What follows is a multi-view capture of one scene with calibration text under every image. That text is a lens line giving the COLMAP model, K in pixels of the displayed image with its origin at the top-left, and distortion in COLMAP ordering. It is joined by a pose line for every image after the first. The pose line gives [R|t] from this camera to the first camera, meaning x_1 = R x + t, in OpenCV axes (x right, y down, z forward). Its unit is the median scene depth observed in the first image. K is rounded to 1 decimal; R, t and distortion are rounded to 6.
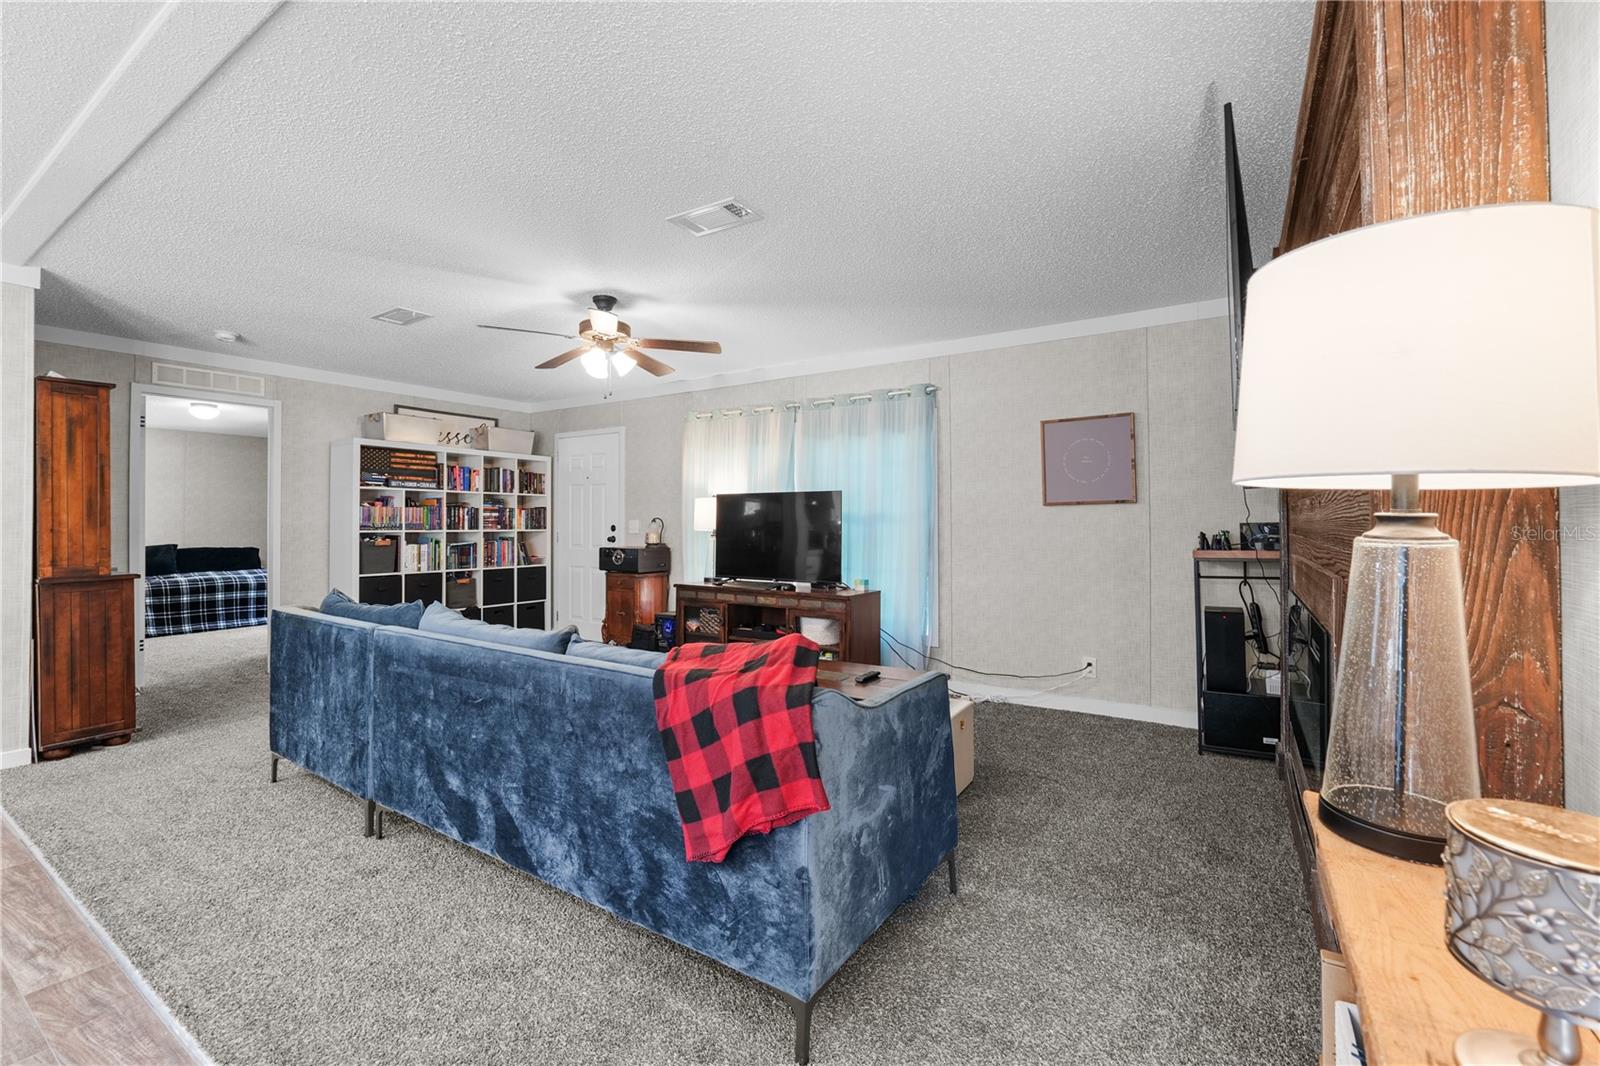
lens RADIAL K [[678.3, 0, 803.5], [0, 678.3, 509.9], [0, 0, 1]] dist [-0.010192, -0.000033]
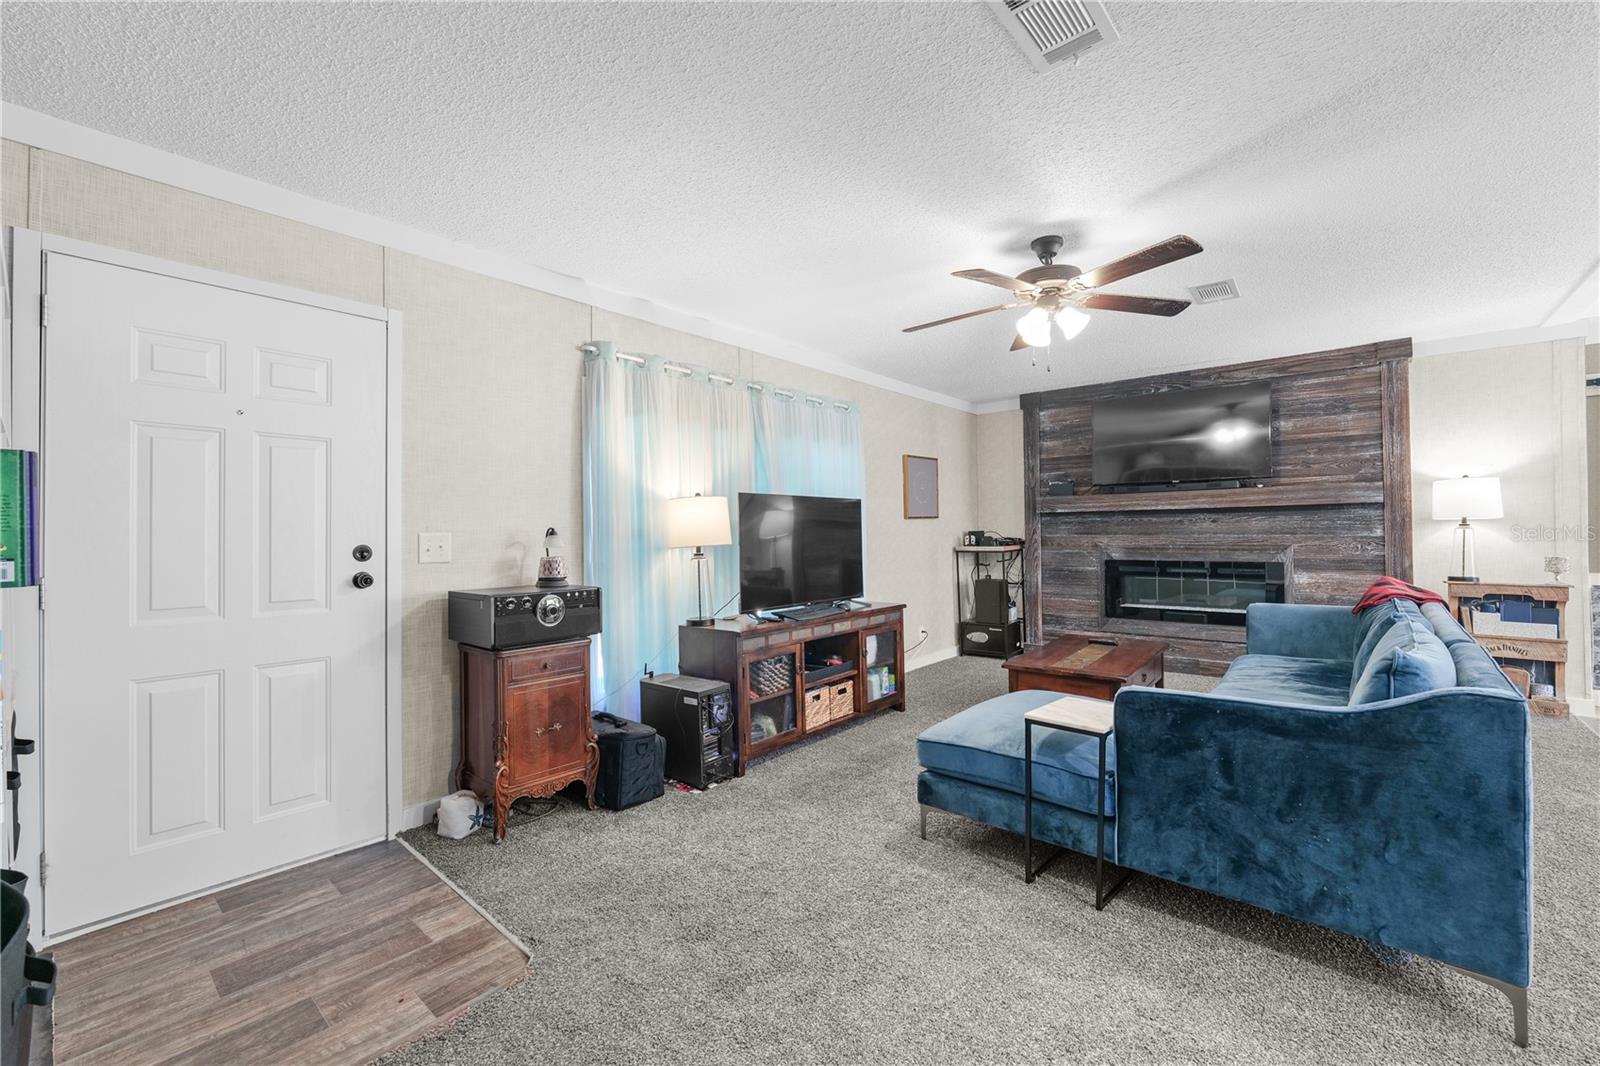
lens RADIAL K [[662.9, 0, 795.7], [0, 662.9, 537.0], [0, 0, 1]] dist [-0.012564, 0.000330]
pose [[0.143593, -0.009563, 0.989591, -0.722853], [-0.007402, 0.999915, 0.010737, 0.012705], [-0.989609, -0.008867, 0.143510, 0.784348]]
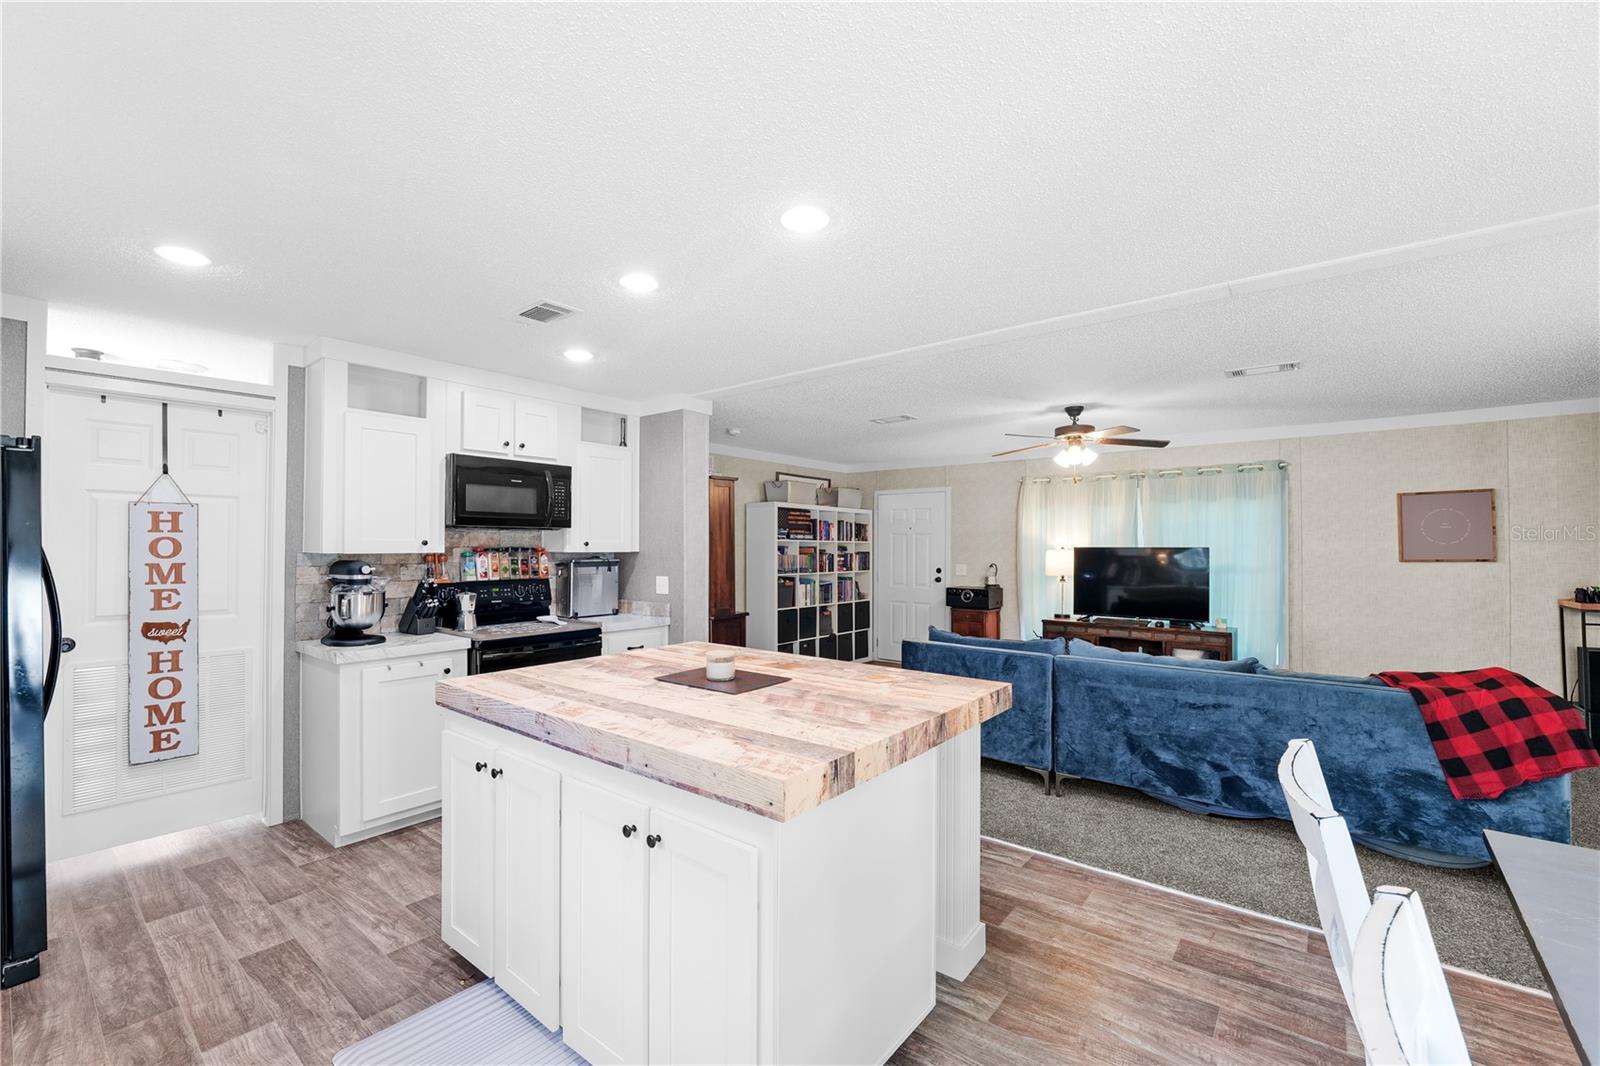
lens RADIAL K [[662.9, 0, 795.7], [0, 662.9, 537.0], [0, 0, 1]] dist [-0.012564, 0.000330]
pose [[0.994415, 0.000829, -0.105541, -0.468016], [-0.000473, 0.999994, 0.003398, -0.042189], [0.105543, -0.003329, 0.994409, -0.231107]]
